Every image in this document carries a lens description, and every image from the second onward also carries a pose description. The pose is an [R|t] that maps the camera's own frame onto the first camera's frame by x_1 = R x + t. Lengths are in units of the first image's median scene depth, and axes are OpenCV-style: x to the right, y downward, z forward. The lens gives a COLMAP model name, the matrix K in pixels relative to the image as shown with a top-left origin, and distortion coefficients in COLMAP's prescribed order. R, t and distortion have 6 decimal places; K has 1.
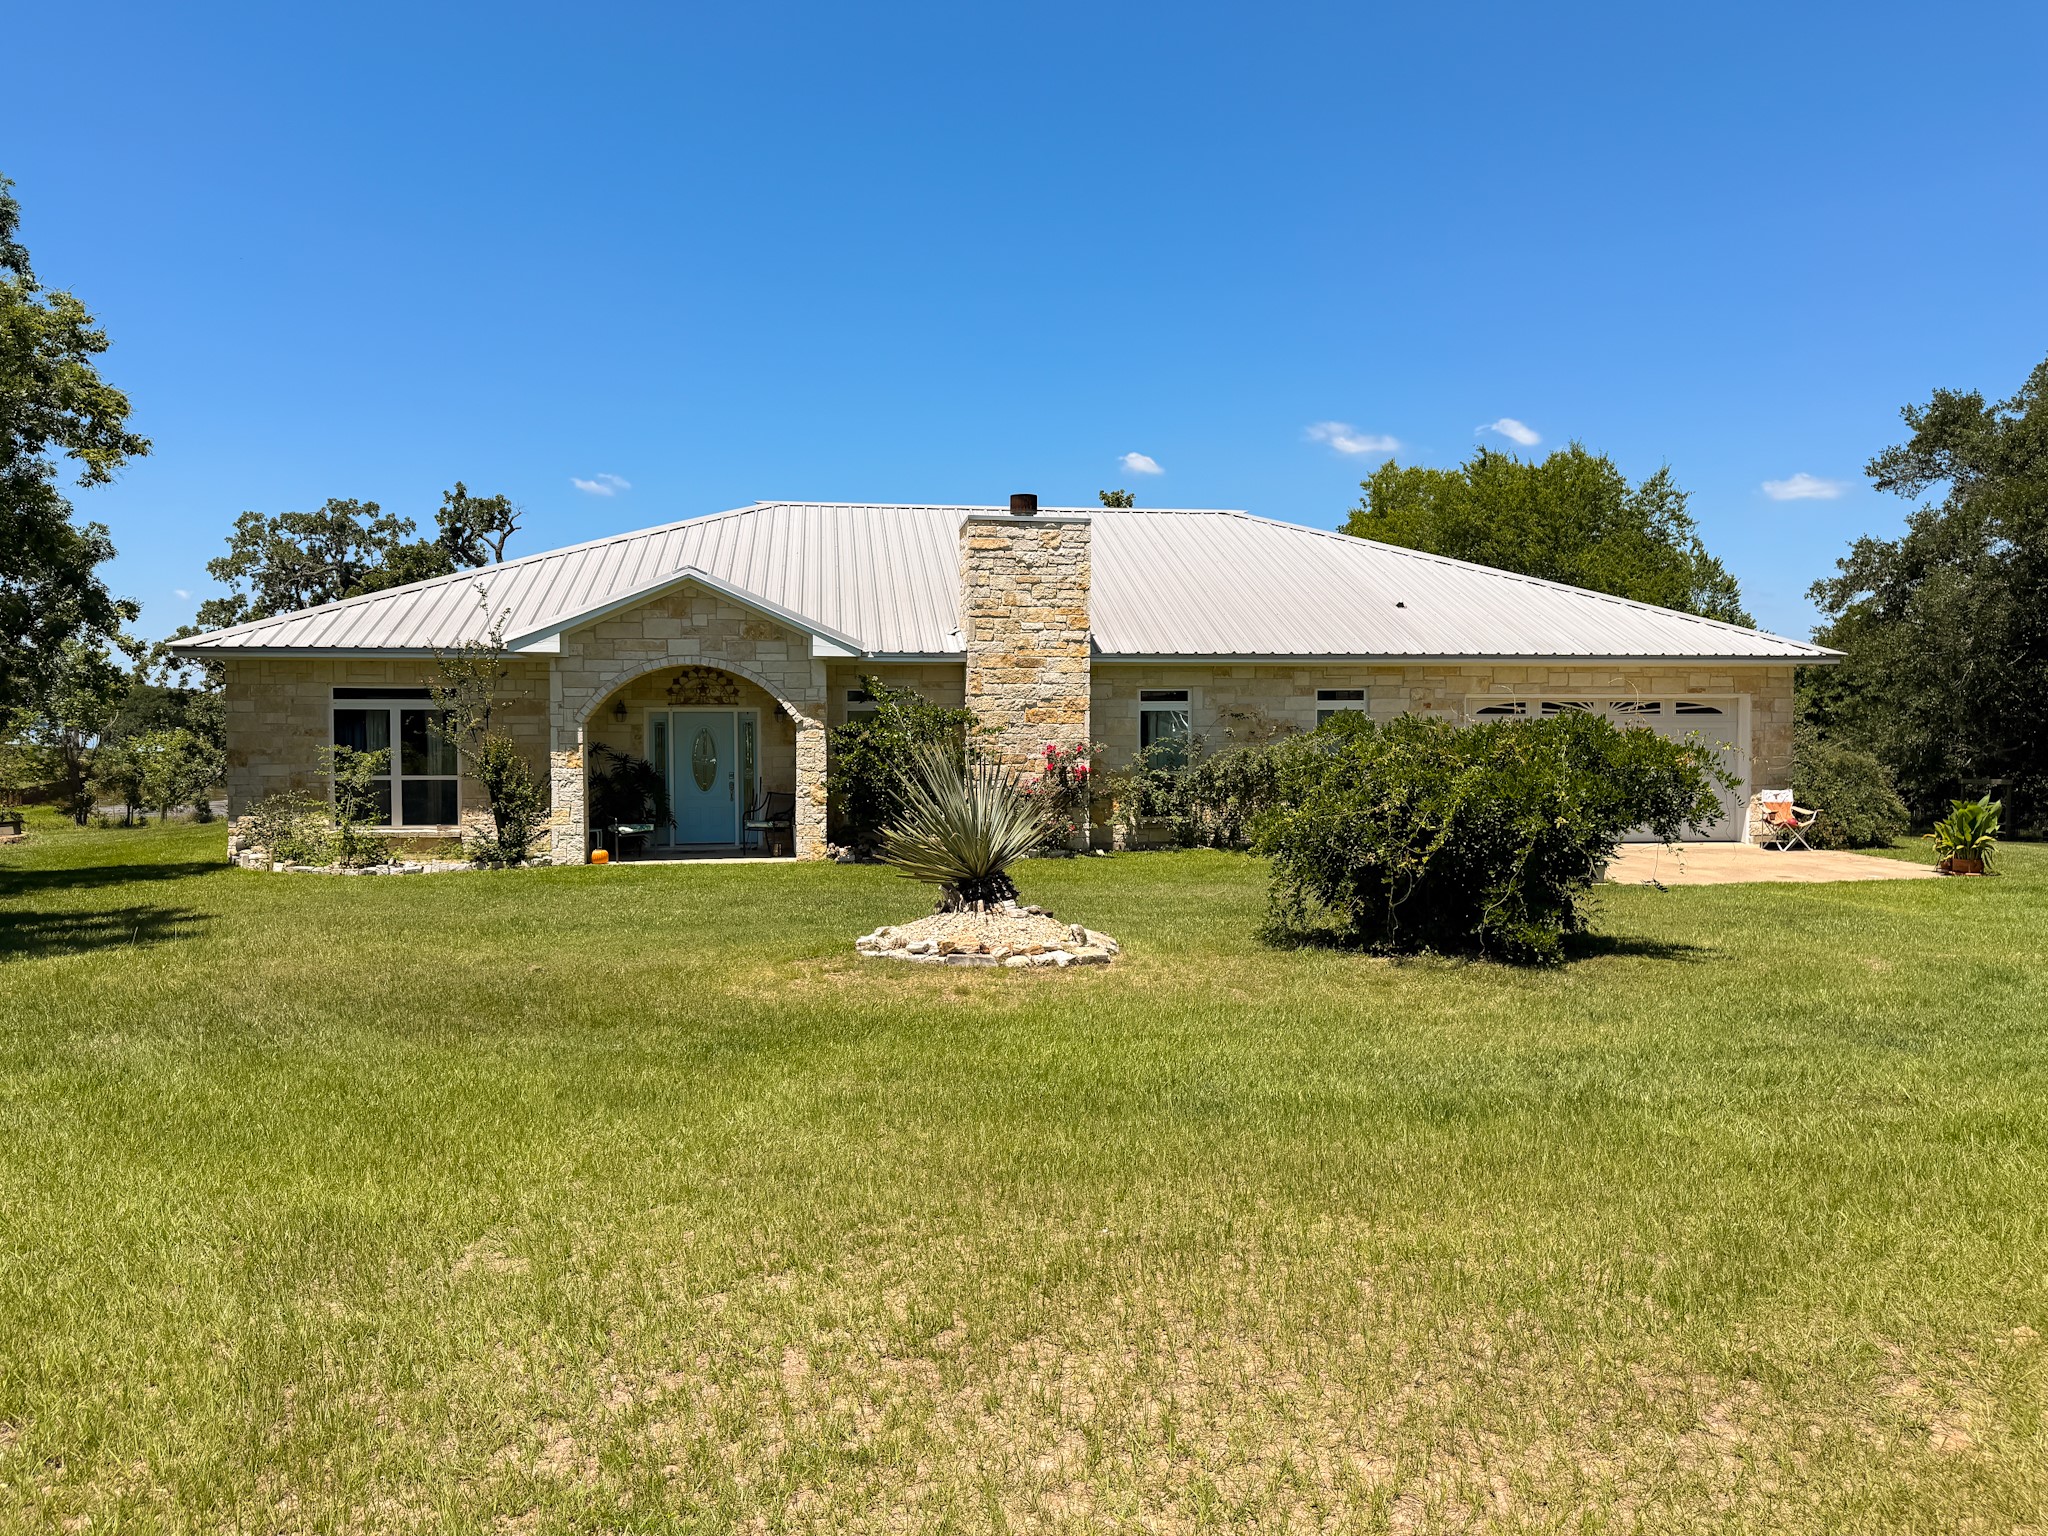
lens RADIAL K [[1402.8, 0, 1023.9], [0, 1402.8, 757.5], [0, 0, 1]] dist [0.010183, -0.000961]
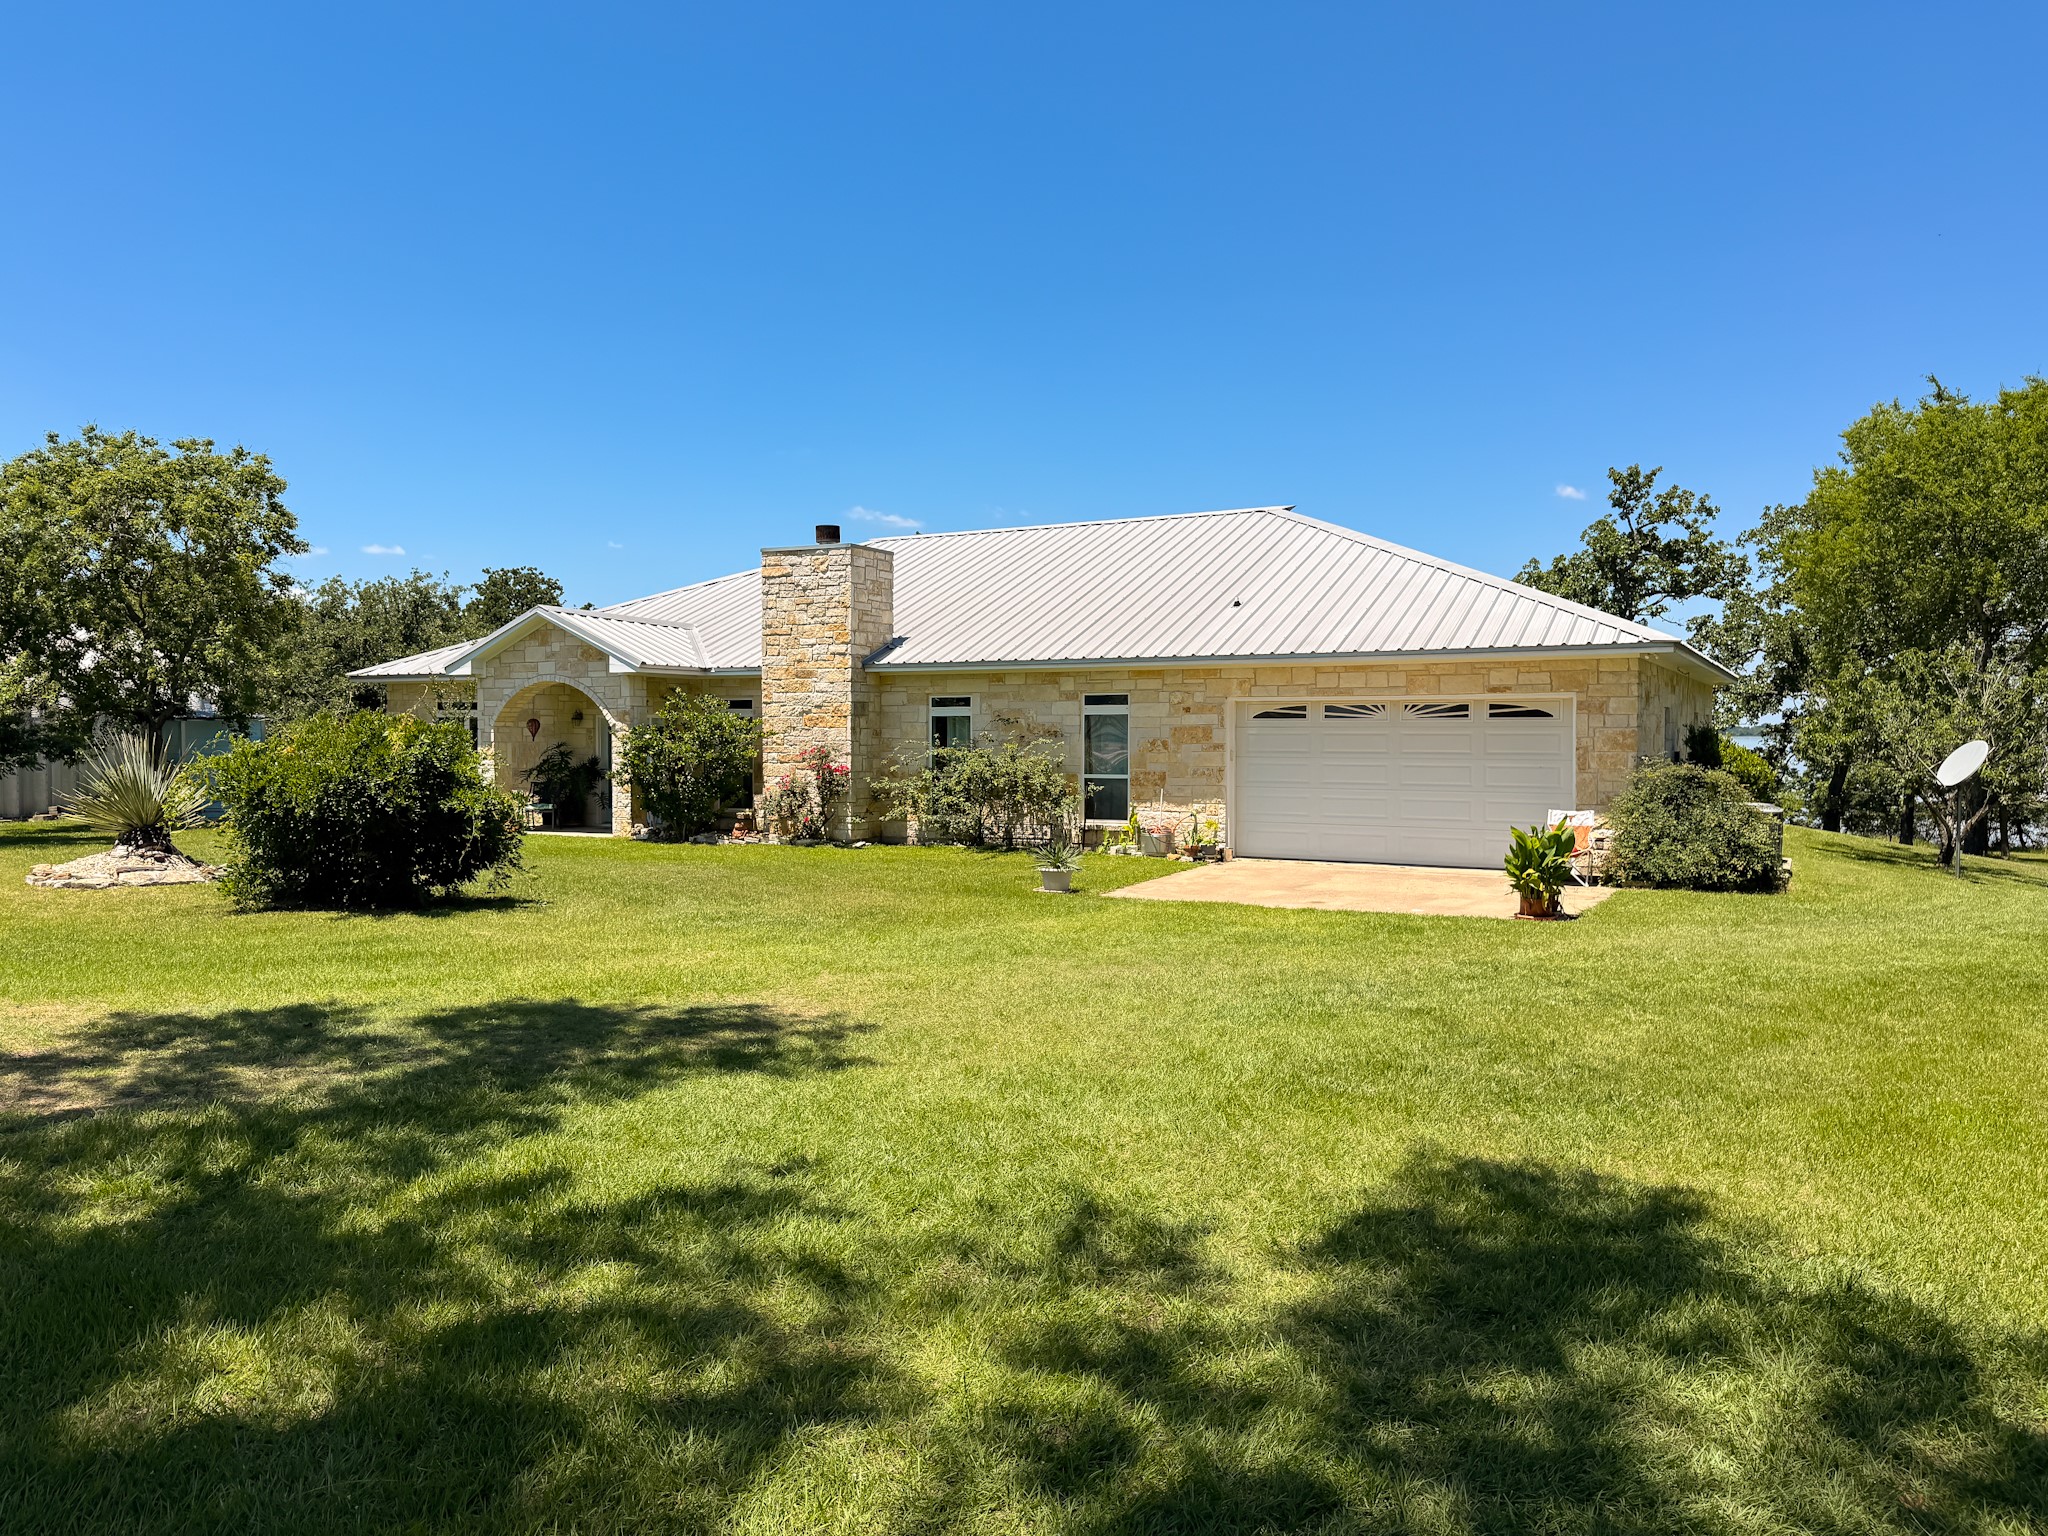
lens RADIAL K [[1402.8, 0, 1023.8], [0, 1402.8, 770.1], [0, 0, 1]] dist [0.010183, -0.000961]
pose [[0.823903, 0.018320, -0.566435, 0.788277], [-0.016744, 0.999828, 0.007982, -0.001660], [0.566484, 0.002908, 0.824068, 0.161148]]
